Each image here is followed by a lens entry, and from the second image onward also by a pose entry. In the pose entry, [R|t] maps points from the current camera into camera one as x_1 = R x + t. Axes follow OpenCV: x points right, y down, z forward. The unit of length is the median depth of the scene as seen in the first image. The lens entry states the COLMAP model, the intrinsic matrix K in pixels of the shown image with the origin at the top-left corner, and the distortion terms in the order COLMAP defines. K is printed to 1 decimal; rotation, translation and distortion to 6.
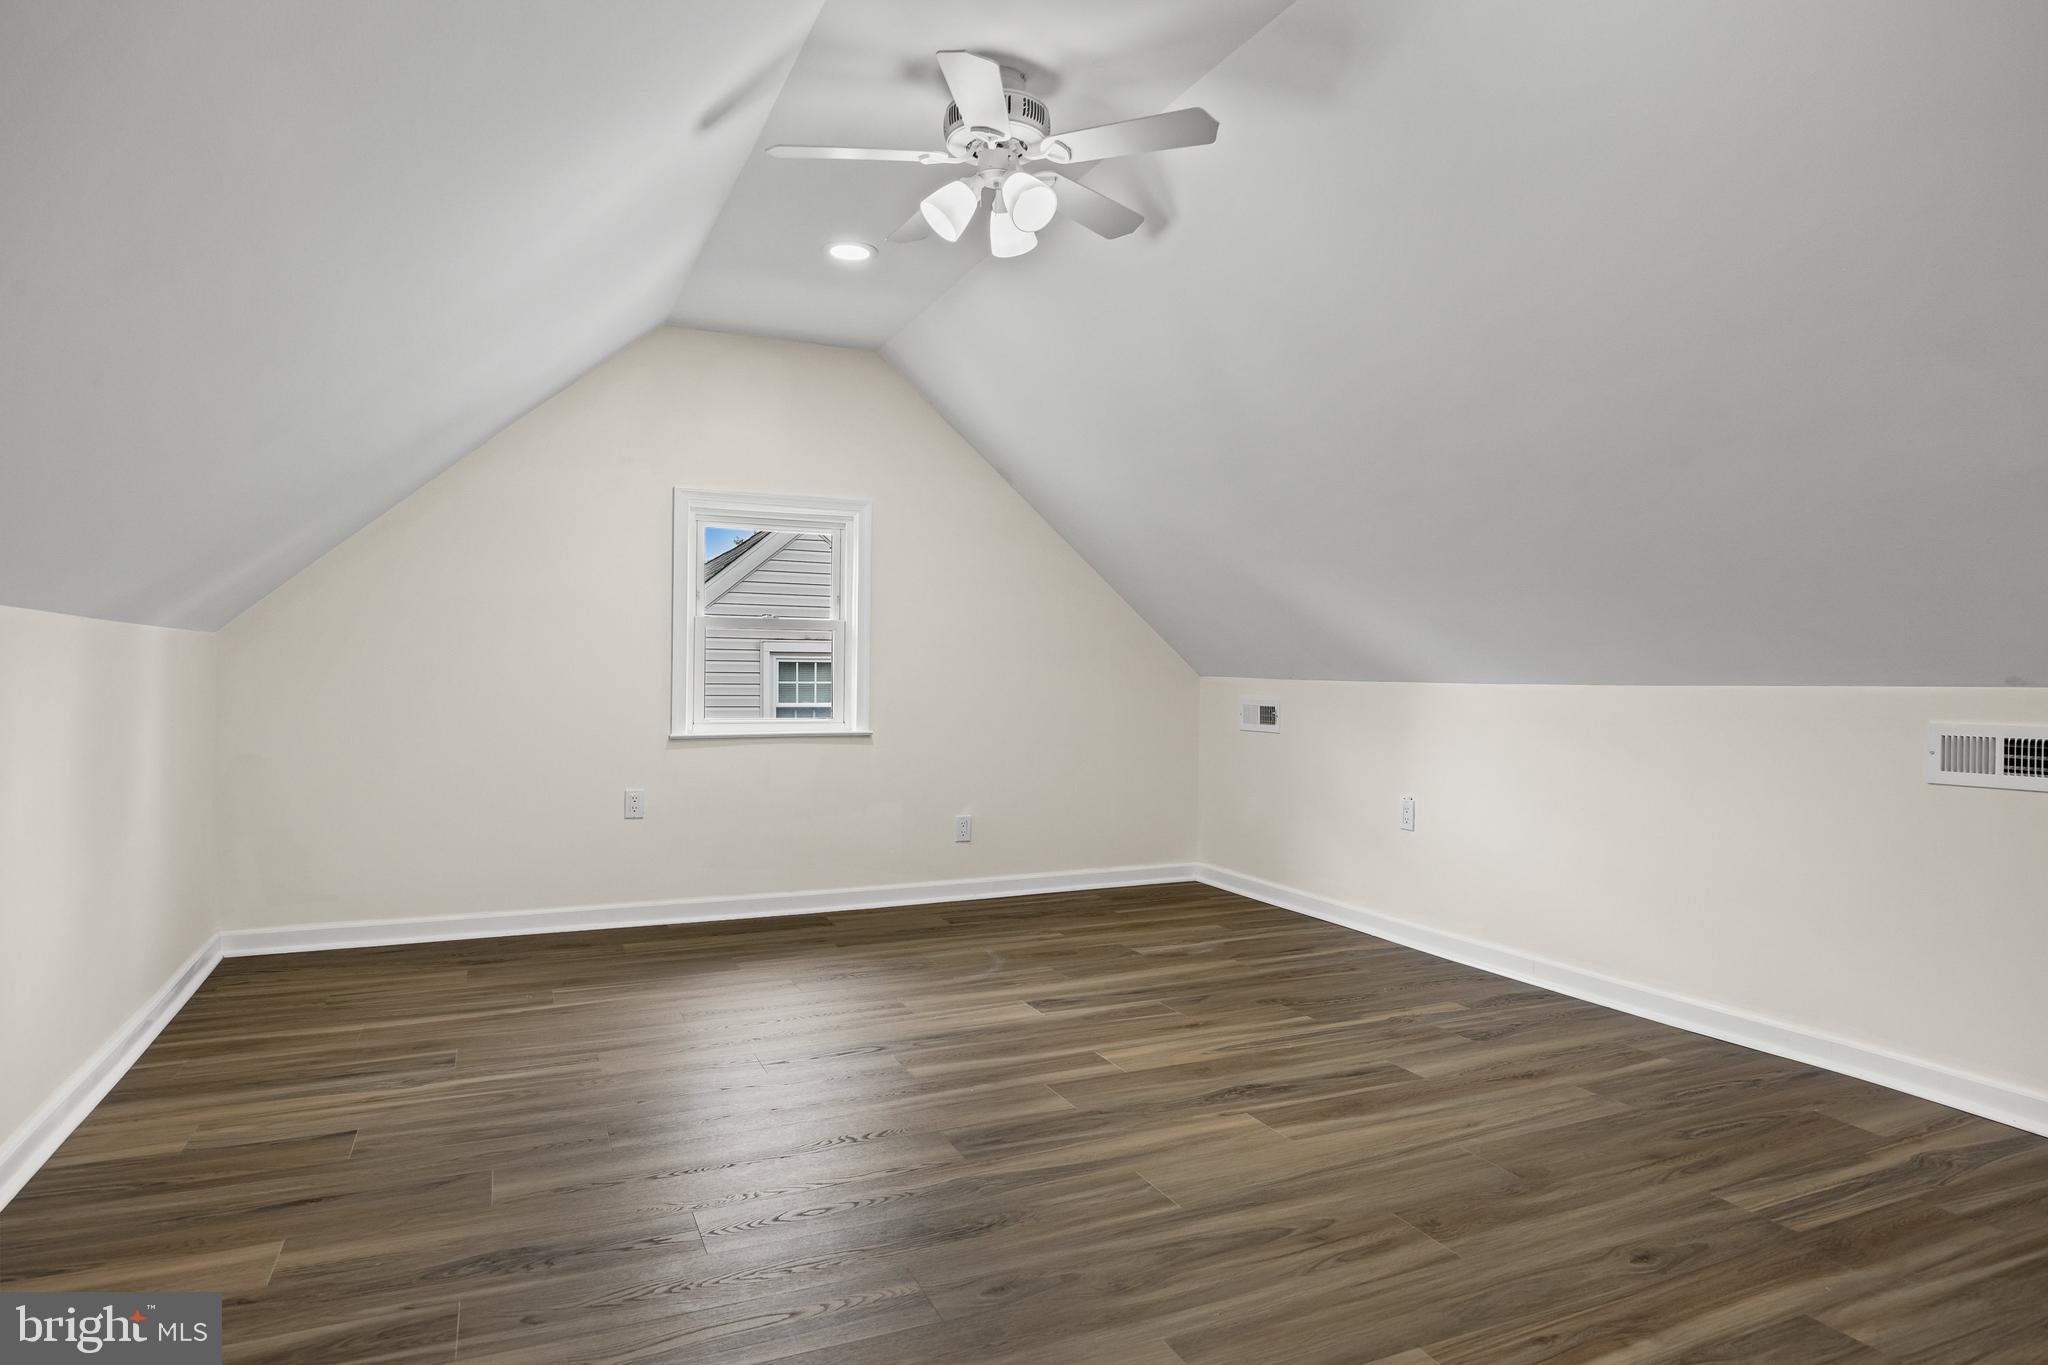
lens RADIAL K [[1155.2, 0, 1012.6], [0, 1155.2, 682.4], [0, 0, 1]] dist [0.004775, 0.000006]
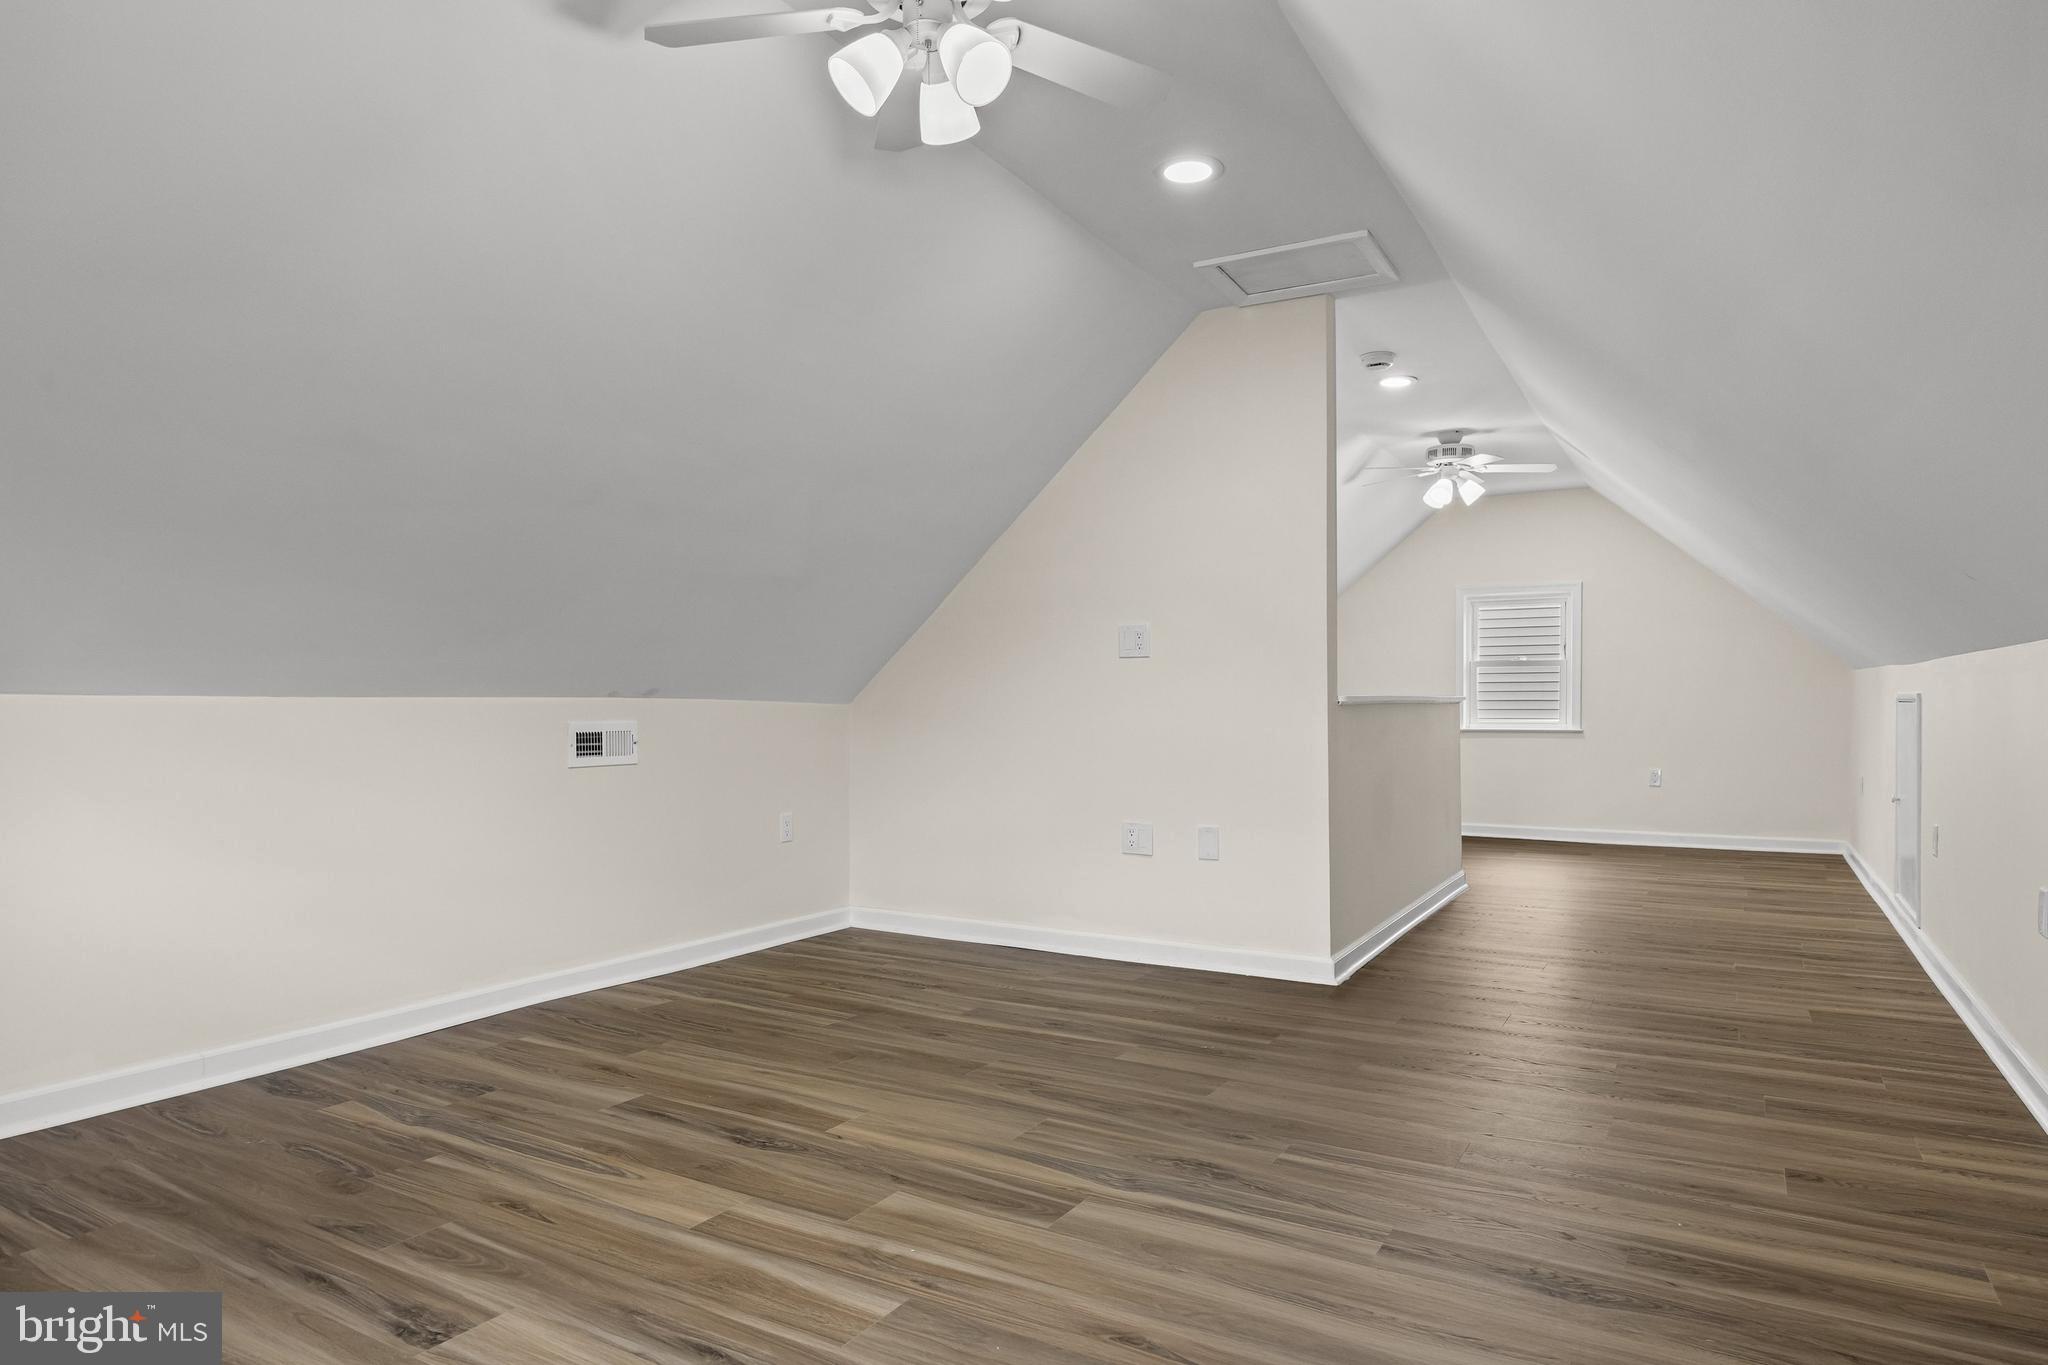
lens RADIAL K [[1155.2, 0, 1016.2], [0, 1155.2, 691.8], [0, 0, 1]] dist [0.004775, 0.000006]
pose [[-0.559221, 0.001870, 0.829016, -0.692851], [-0.001918, 0.999992, -0.003550, -0.006431], [-0.829016, -0.003575, -0.559213, 1.360652]]
